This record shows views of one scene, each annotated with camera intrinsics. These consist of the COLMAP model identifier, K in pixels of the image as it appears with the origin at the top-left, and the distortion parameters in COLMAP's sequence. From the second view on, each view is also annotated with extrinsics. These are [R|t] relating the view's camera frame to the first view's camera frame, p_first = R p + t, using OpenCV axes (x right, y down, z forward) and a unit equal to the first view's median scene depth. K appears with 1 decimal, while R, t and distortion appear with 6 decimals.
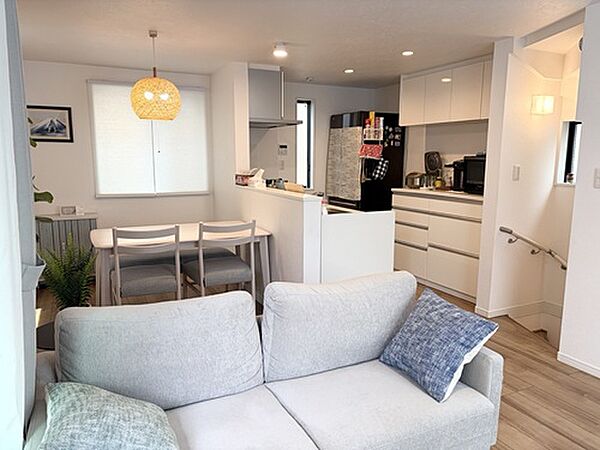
lens RADIAL K [[457.1, 0, 300.0], [0, 457.1, 225.0], [0, 0, 1]] dist [0.000958, -0.000692]
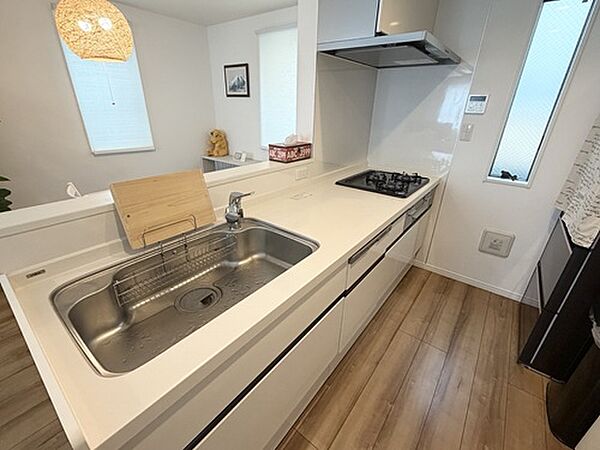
lens RADIAL K [[266.9, 0, 300.0], [0, 266.9, 225.0], [0, 0, 1]] dist [0.002245, 0.000188]
pose [[0.437568, 0.374114, -0.817663, 0.238192], [-0.157709, 0.927173, 0.339822, -0.134217], [0.885247, -0.019742, 0.464702, 0.812610]]
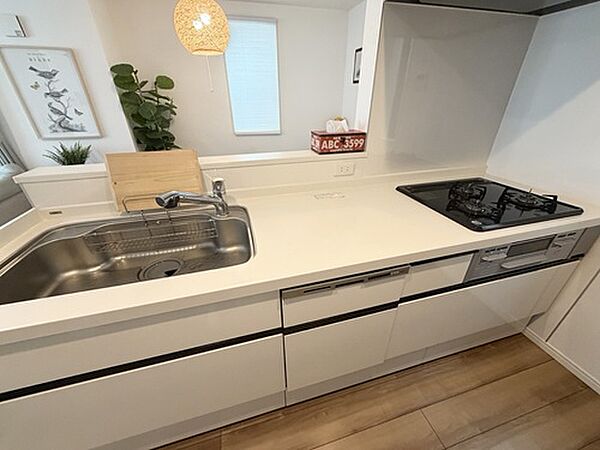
lens RADIAL K [[240.5, 0, 300.0], [0, 240.5, 225.0], [0, 0, 1]] dist [-0.001165, -0.000161]
pose [[-0.183016, 0.464204, -0.866614, 0.186066], [-0.141976, 0.859782, 0.490528, -0.148624], [0.972804, 0.212813, -0.091448, 0.984408]]
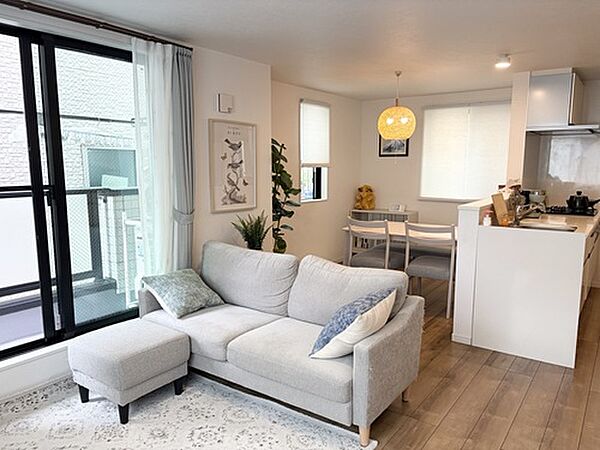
lens RADIAL K [[457.1, 0, 300.0], [0, 457.1, 225.0], [0, 0, 1]] dist [0.000958, -0.000692]
pose [[0.470513, 0.108940, -0.875643, 0.537035], [-0.124193, 0.990647, 0.056514, -0.022387], [0.873610, 0.082158, 0.479642, 0.123363]]
